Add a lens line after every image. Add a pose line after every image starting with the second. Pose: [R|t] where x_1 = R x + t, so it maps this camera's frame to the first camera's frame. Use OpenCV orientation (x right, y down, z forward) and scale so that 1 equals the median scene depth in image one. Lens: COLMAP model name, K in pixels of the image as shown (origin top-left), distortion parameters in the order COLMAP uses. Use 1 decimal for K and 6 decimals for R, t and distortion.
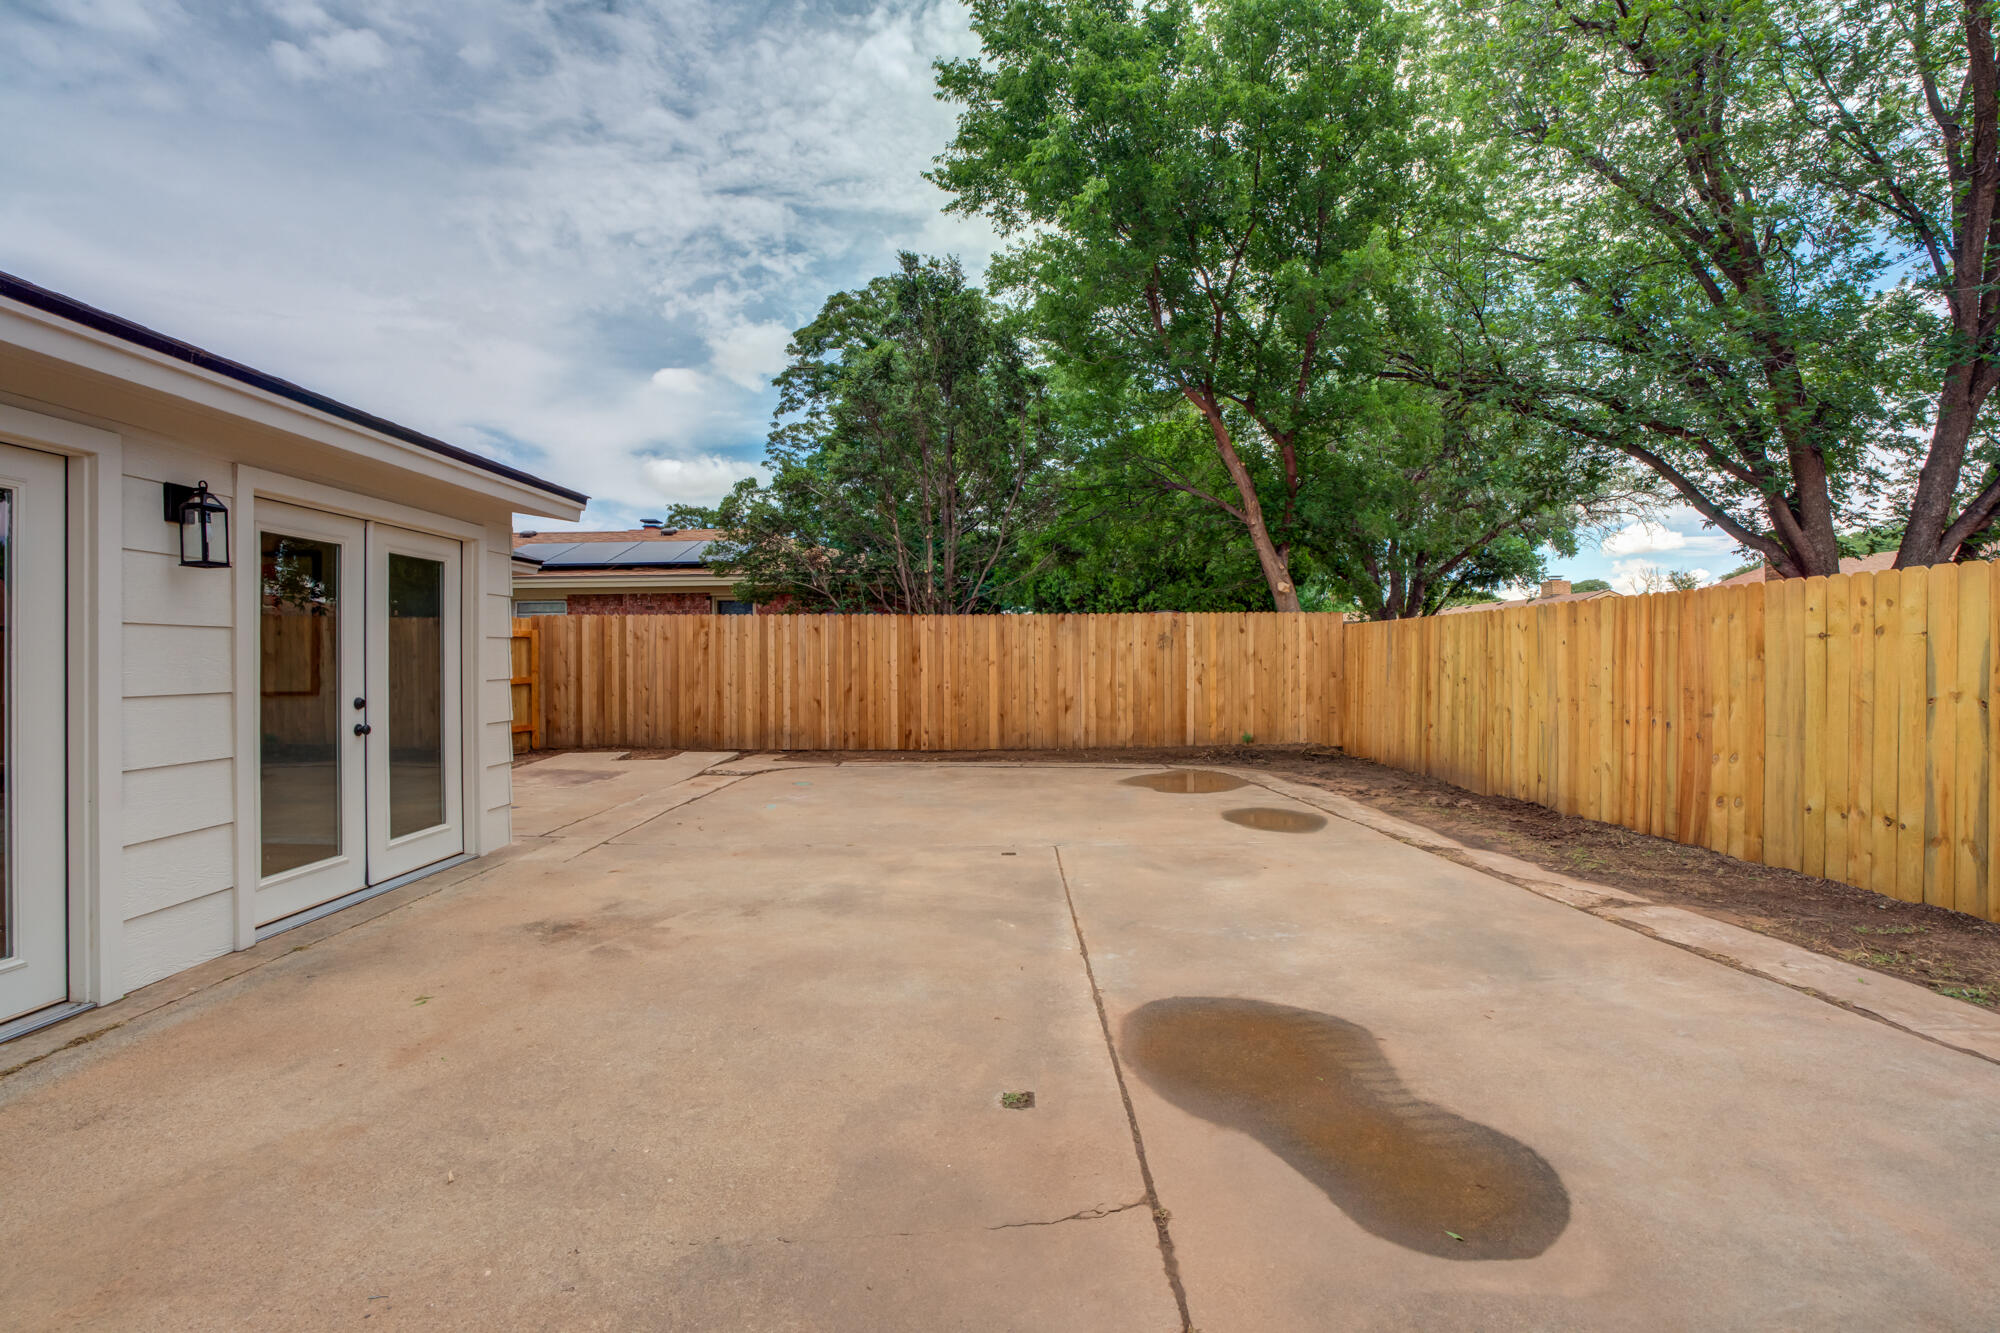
lens RADIAL K [[925.9, 0, 1006.5], [0, 925.9, 658.0], [0, 0, 1]] dist [-0.074501, 0.027291]
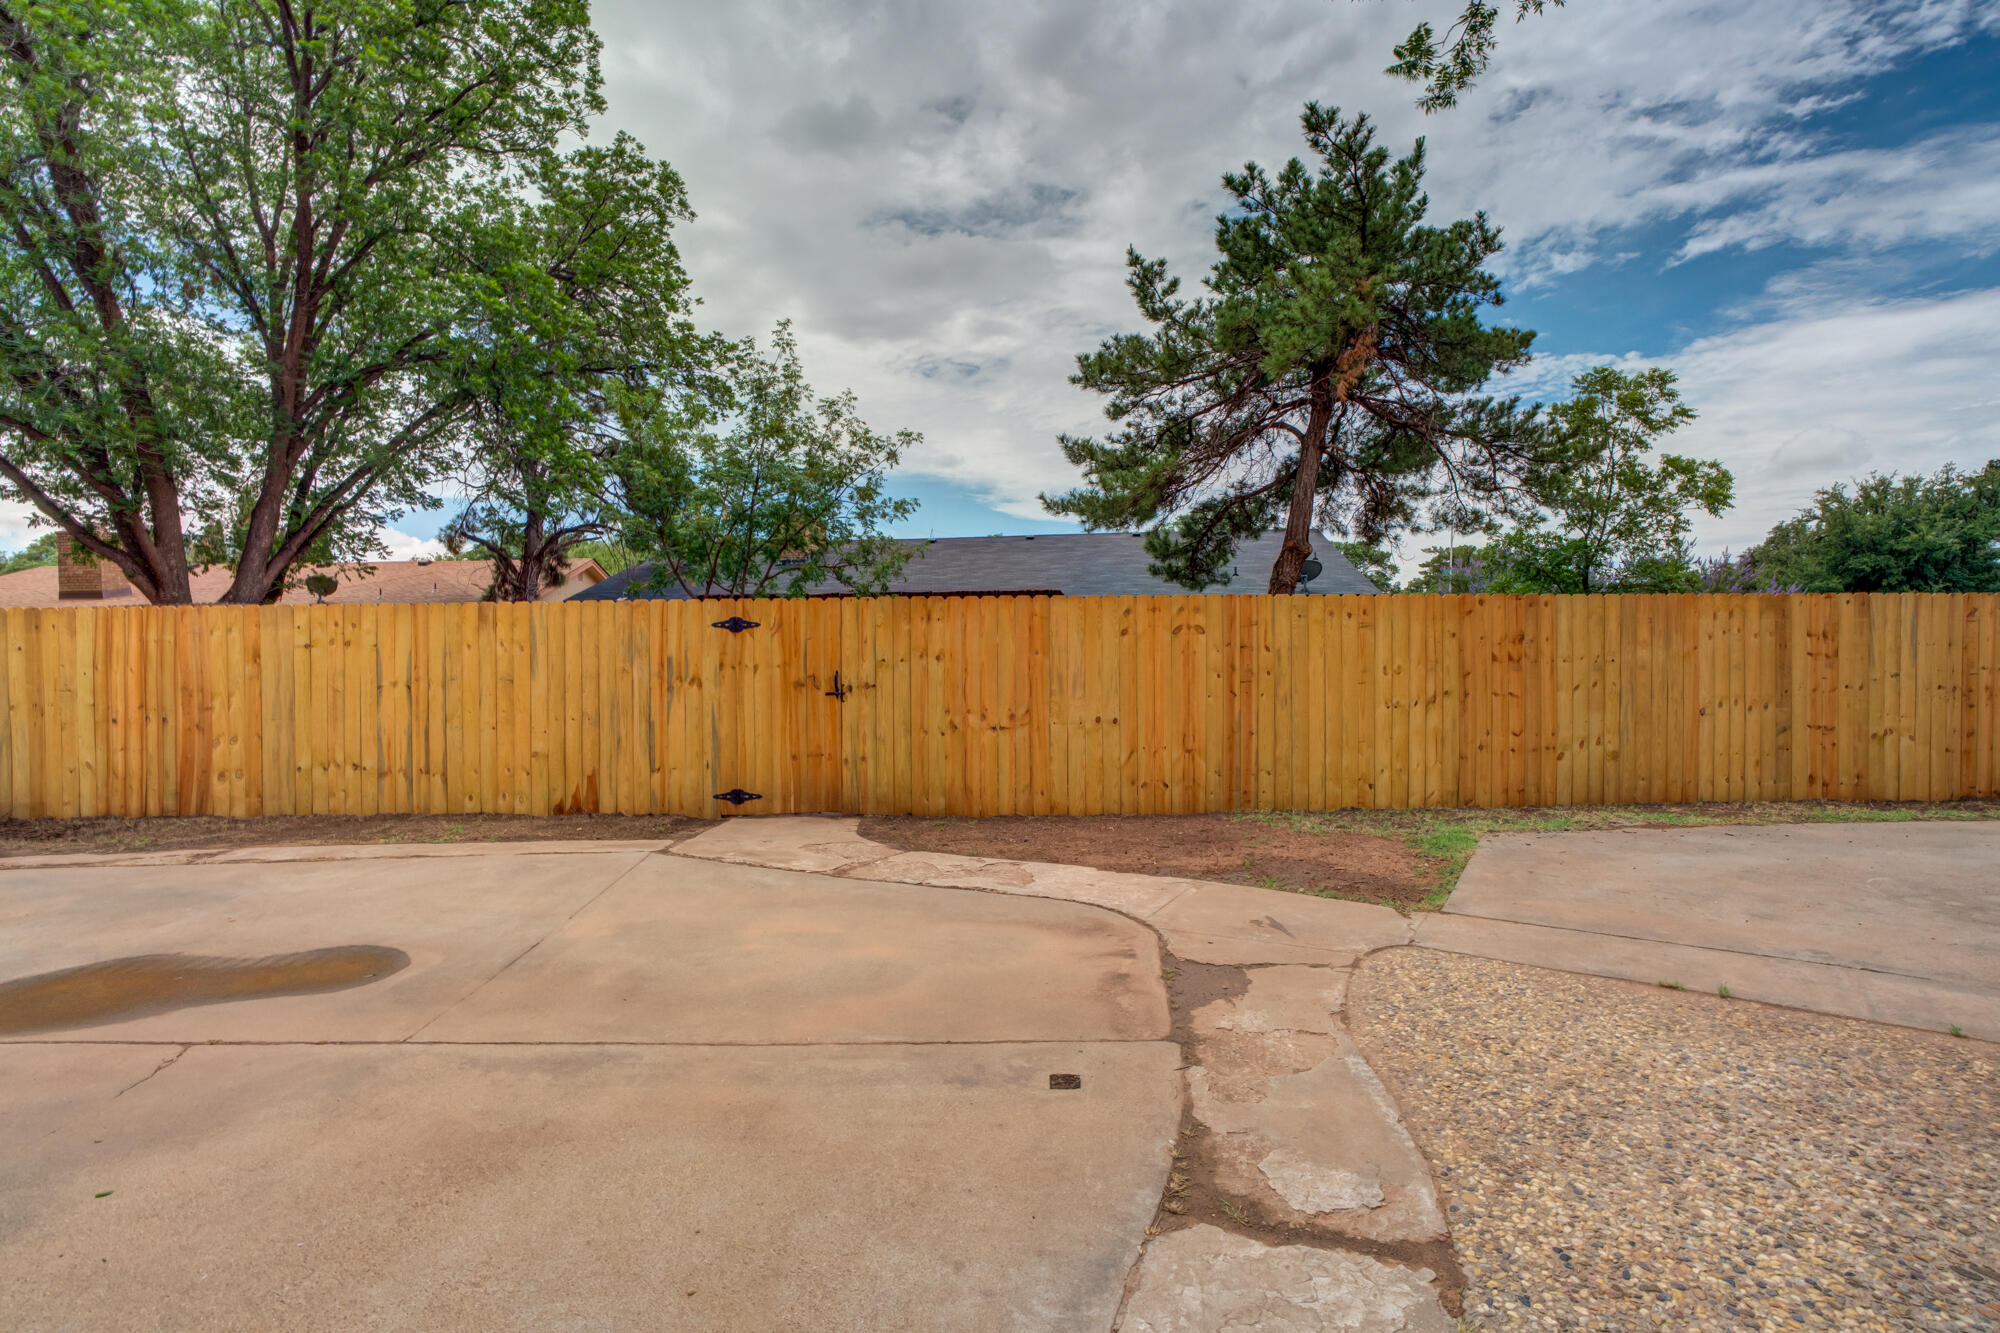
lens RADIAL K [[925.9, 0, 1006.5], [0, 925.9, 658.0], [0, 0, 1]] dist [-0.074501, 0.027291]
pose [[-0.005046, -0.005161, 0.999974, -0.472657], [0.009269, 0.999943, 0.005208, -0.002800], [-0.999944, 0.009295, -0.004998, -0.111150]]
